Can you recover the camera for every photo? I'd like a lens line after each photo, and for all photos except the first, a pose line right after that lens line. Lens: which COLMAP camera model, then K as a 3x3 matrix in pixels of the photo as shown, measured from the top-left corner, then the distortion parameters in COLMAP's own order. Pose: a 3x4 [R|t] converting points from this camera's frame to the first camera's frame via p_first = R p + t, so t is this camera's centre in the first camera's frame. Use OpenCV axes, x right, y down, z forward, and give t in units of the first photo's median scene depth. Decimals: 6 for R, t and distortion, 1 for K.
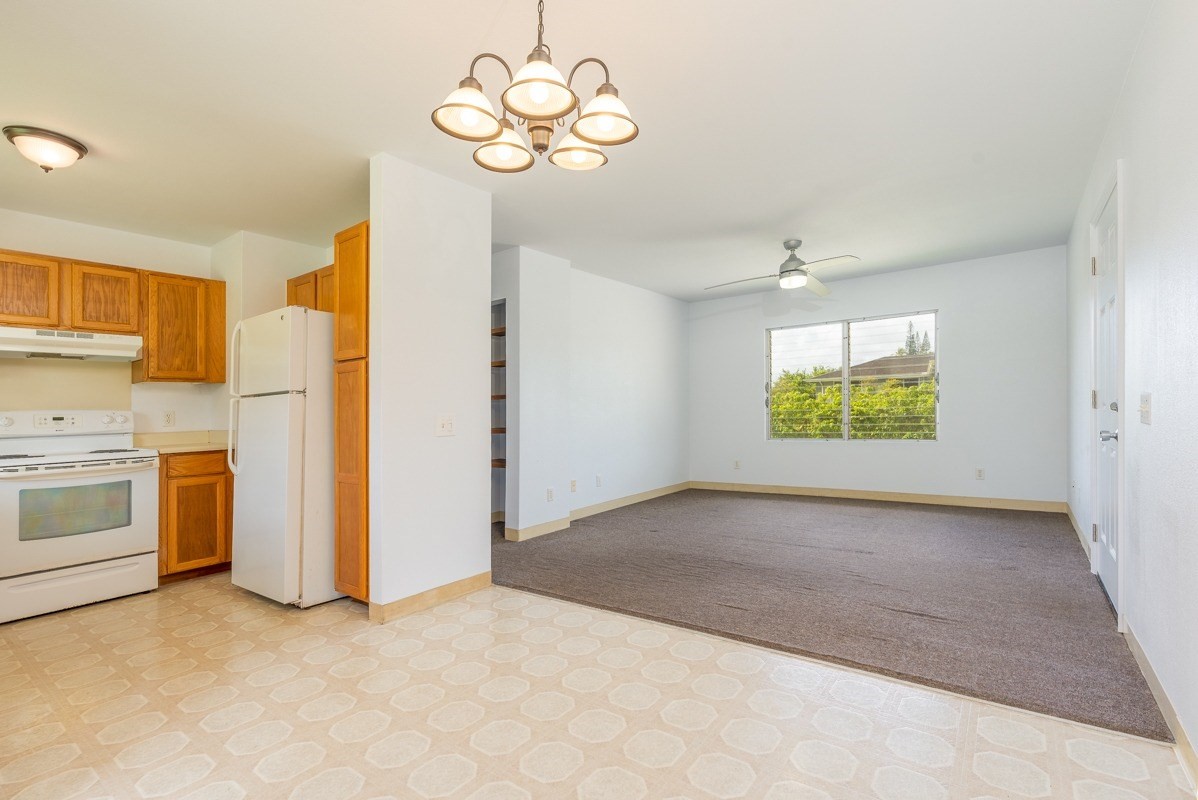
lens RADIAL K [[534.9, 0, 599.5], [0, 534.9, 415.7], [0, 0, 1]] dist [0.001858, 0.000497]
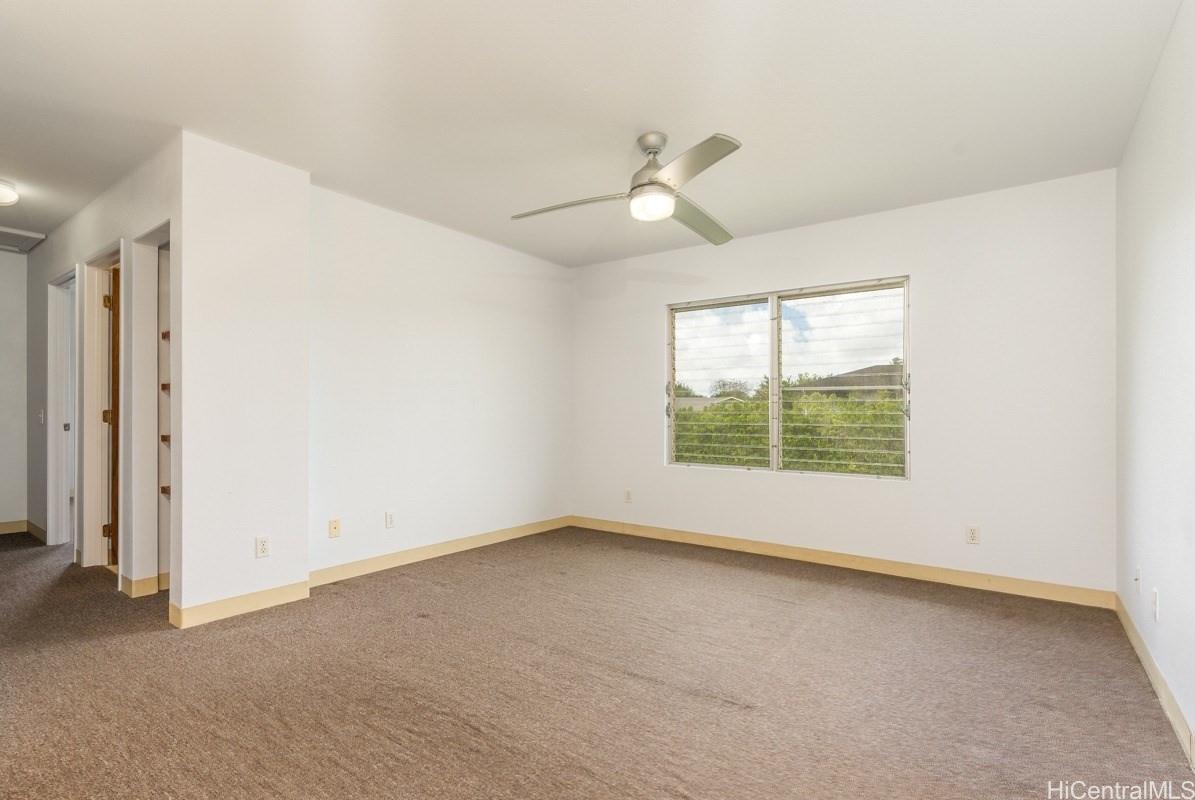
lens RADIAL K [[588.6, 0, 543.0], [0, 588.6, 400.0], [0, 0, 1]] dist [-0.006413, -0.000414]
pose [[0.999087, 0.033855, -0.026065, 0.229177], [-0.034699, 0.998865, -0.032633, -0.010705], [0.024930, 0.033507, 0.999127, 0.308011]]
